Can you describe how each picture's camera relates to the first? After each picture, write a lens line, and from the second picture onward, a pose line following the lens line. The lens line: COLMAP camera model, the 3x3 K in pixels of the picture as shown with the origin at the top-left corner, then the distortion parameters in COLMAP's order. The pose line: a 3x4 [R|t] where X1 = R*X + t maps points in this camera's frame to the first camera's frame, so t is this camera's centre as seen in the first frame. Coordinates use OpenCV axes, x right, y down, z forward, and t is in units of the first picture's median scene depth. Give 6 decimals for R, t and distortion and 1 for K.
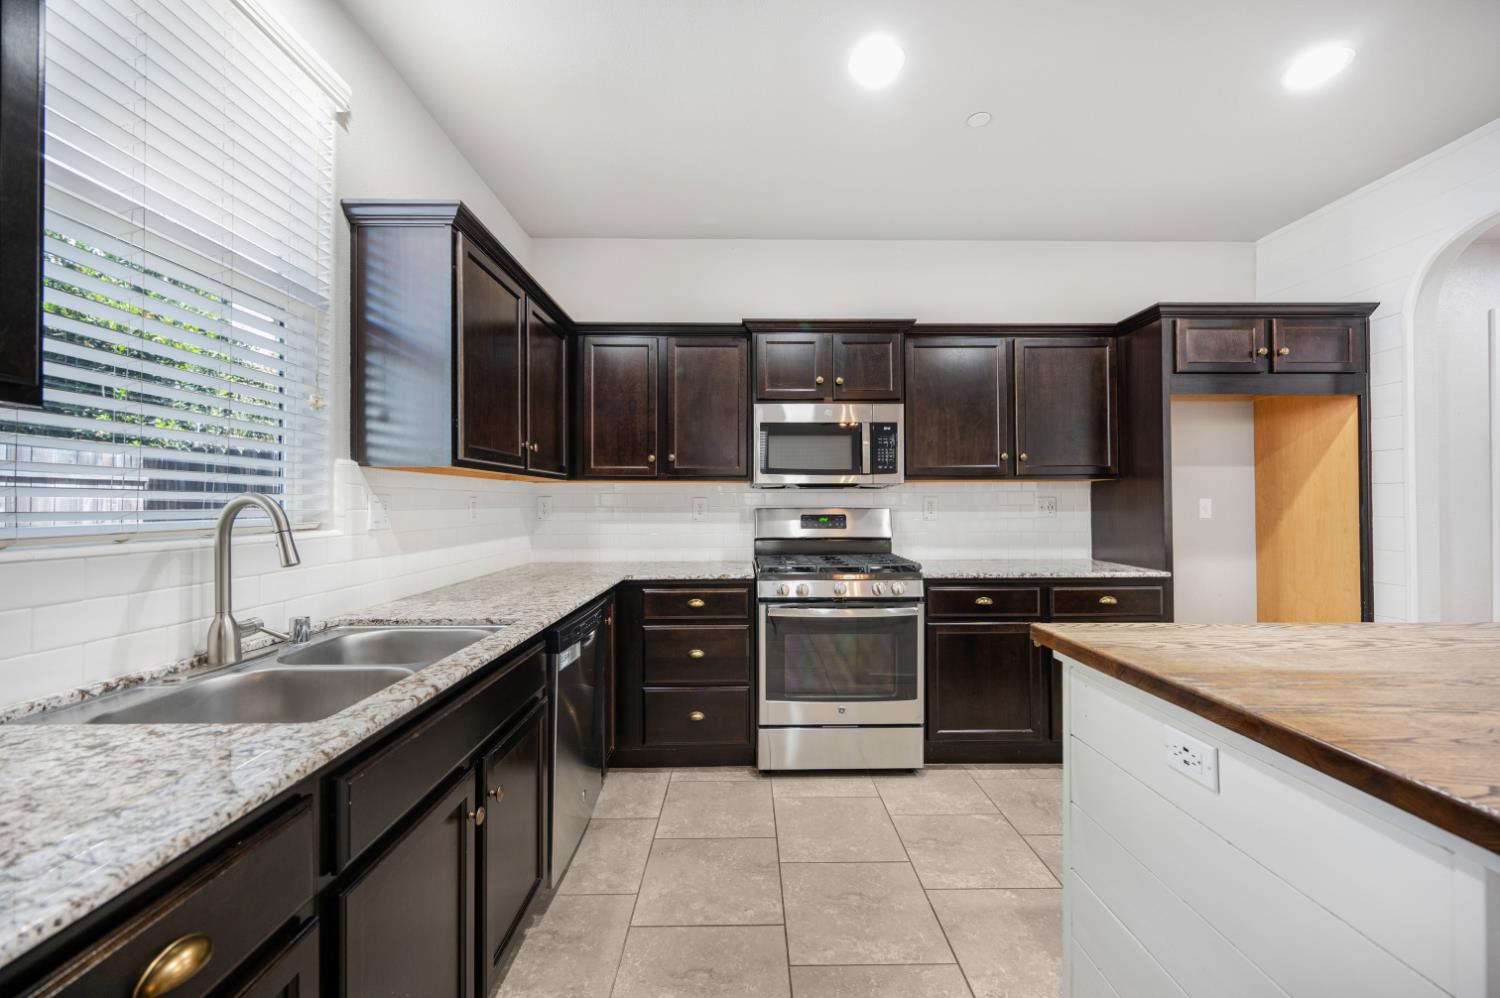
lens RADIAL K [[578.5, 0, 754.2], [0, 578.5, 500.3], [0, 0, 1]] dist [-0.001479, -0.000091]
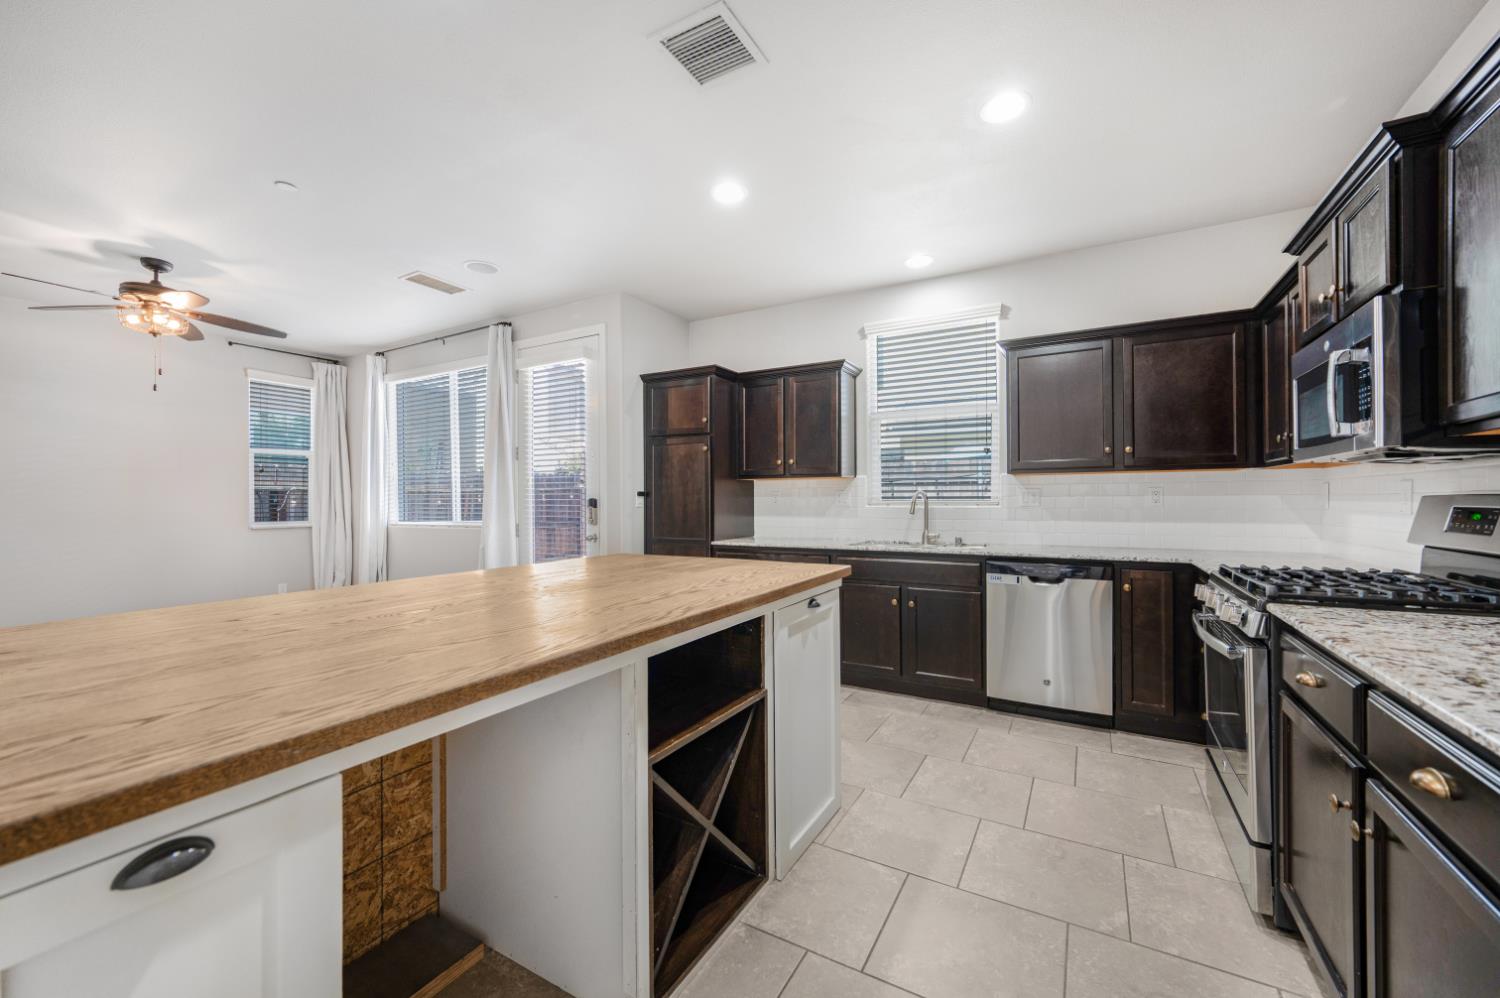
lens RADIAL K [[594.6, 0, 760.7], [0, 594.6, 512.4], [0, 0, 1]] dist [0.003066, 0.000227]
pose [[-0.498807, 0.021178, -0.866454, 1.096894], [0.010375, 0.999776, 0.018464, 0.015618], [0.866651, 0.000220, -0.498915, 0.858416]]
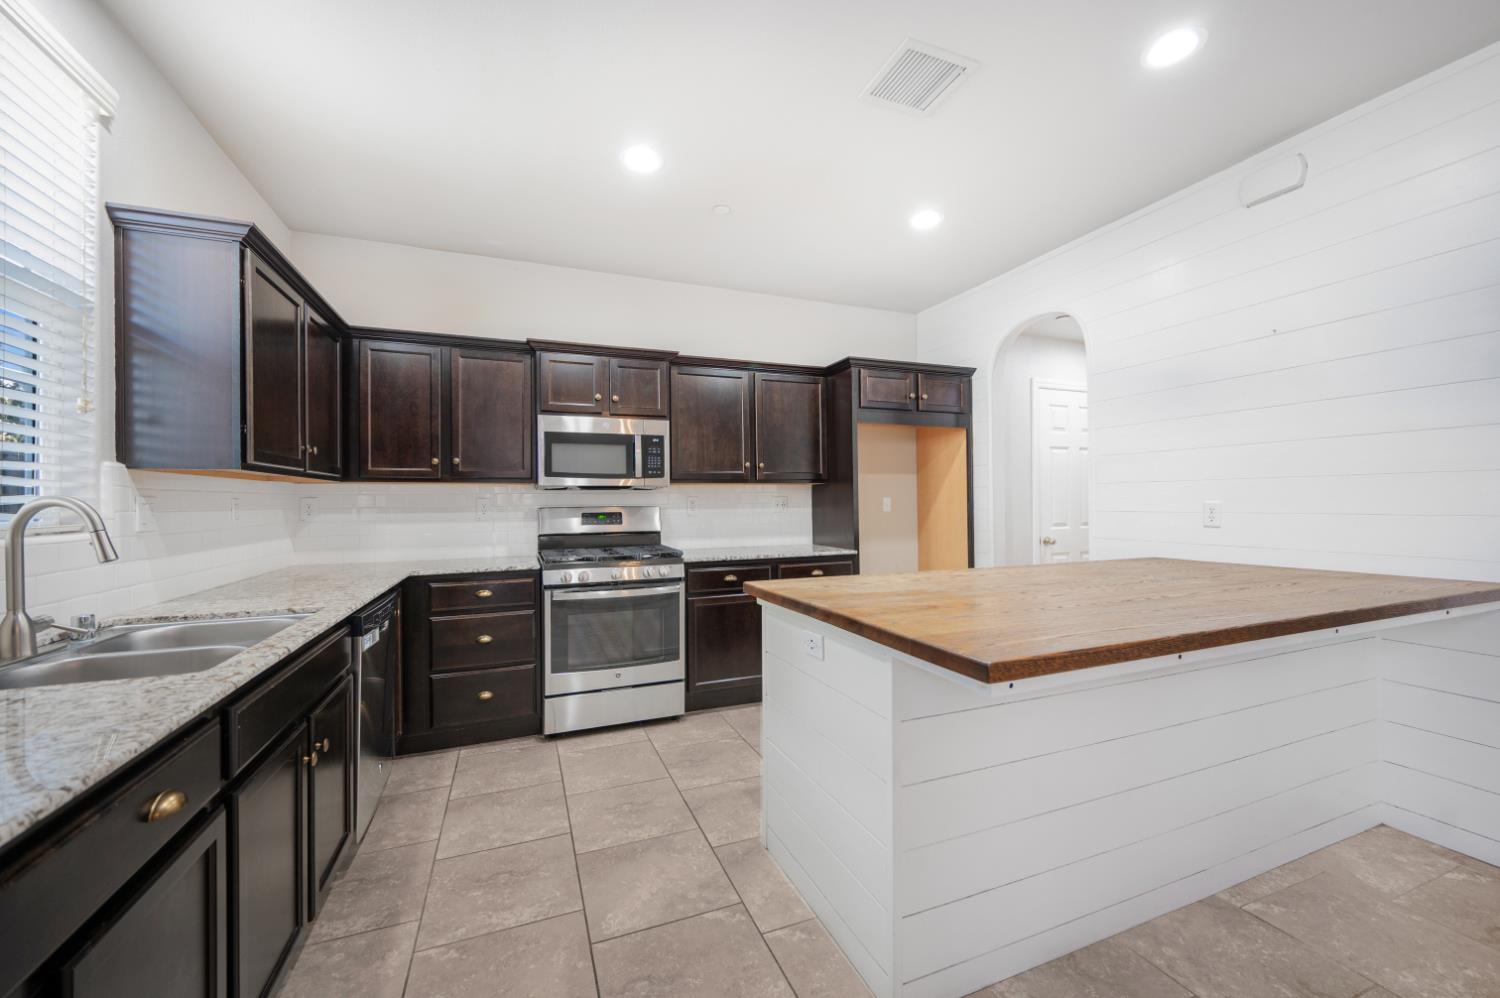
lens RADIAL K [[584.9, 0, 750.0], [0, 584.9, 499.0], [0, 0, 1]] dist [0.001539, -0.000100]
pose [[0.934282, -0.004077, 0.356512, -0.023449], [0.004537, 0.999990, -0.000456, -0.000311], [-0.356507, 0.002044, 0.934291, -0.226505]]
